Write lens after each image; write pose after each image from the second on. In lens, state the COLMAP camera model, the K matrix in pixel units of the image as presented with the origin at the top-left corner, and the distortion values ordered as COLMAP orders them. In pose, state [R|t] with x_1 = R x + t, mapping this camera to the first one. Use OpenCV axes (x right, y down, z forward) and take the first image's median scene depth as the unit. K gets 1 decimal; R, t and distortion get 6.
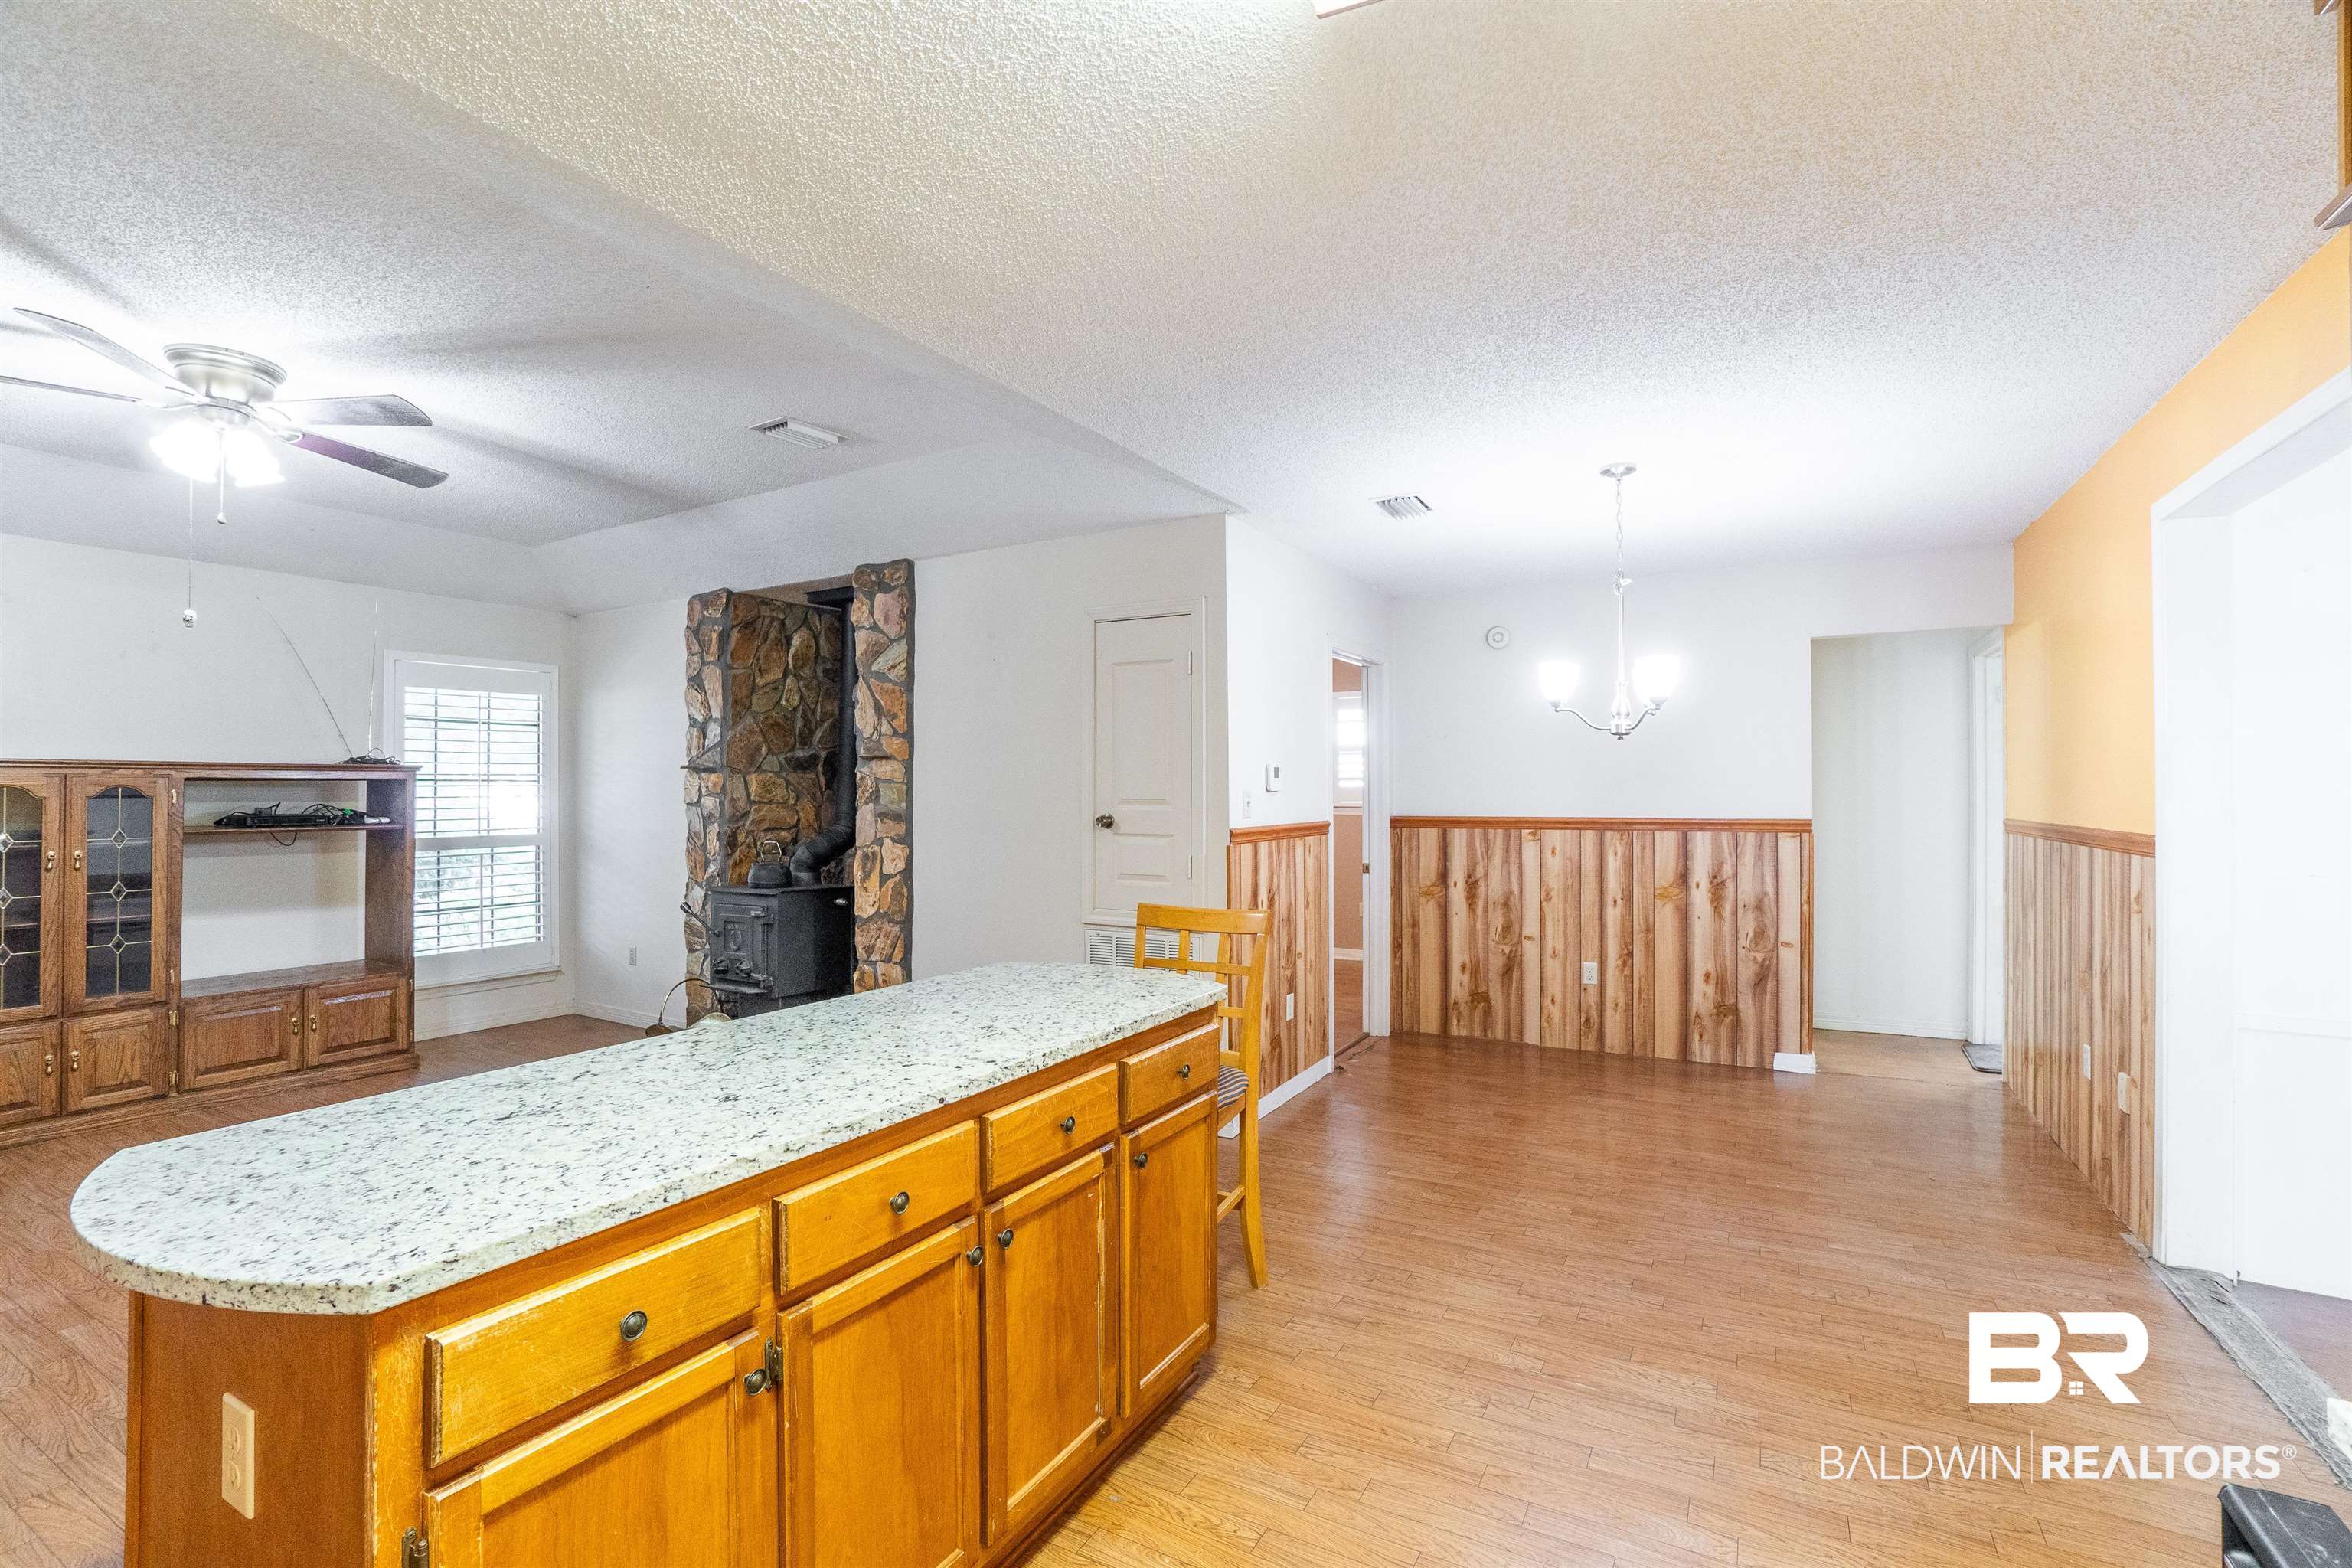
lens RADIAL K [[1023.1, 0, 1176.0], [0, 1023.1, 784.0], [0, 0, 1]] dist [-0.019151, 0.000461]
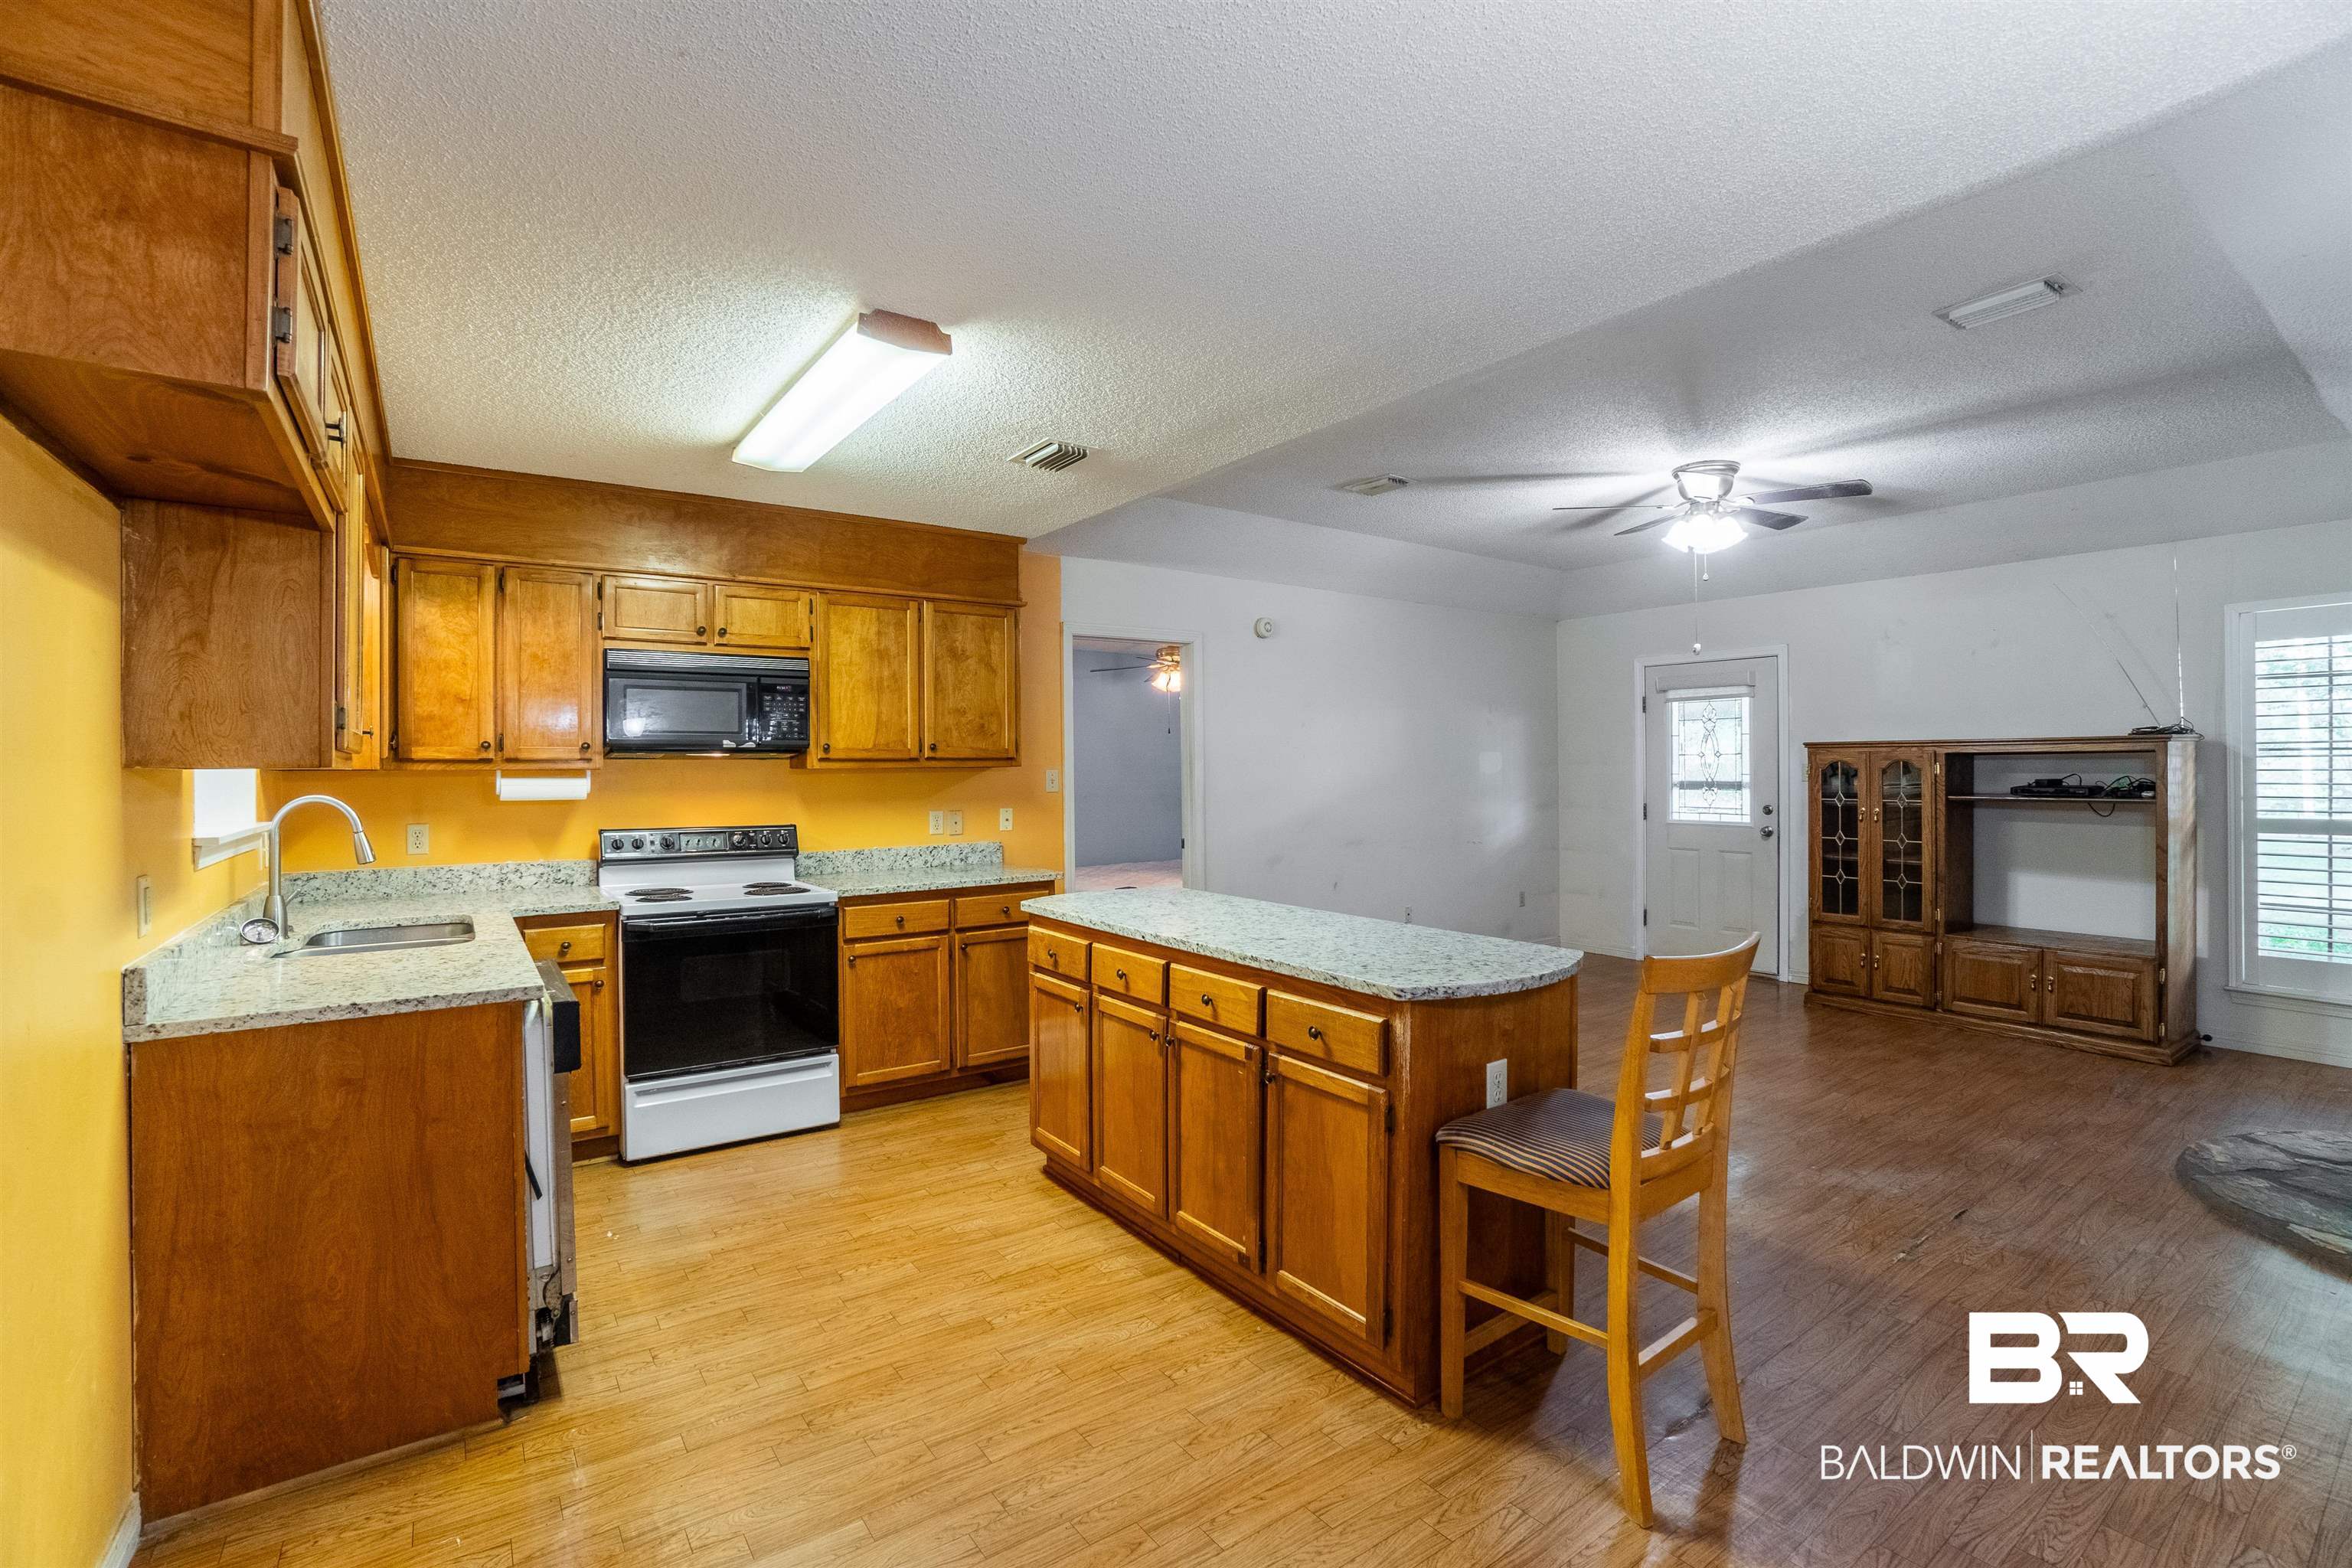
lens RADIAL K [[1023.1, 0, 1176.0], [0, 1023.1, 784.0], [0, 0, 1]] dist [-0.019151, 0.000461]
pose [[-0.394425, 0.018572, -0.918740, 0.529585], [0.010767, 0.999821, 0.015589, 0.002927], [0.918865, -0.003743, -0.394554, 0.660672]]
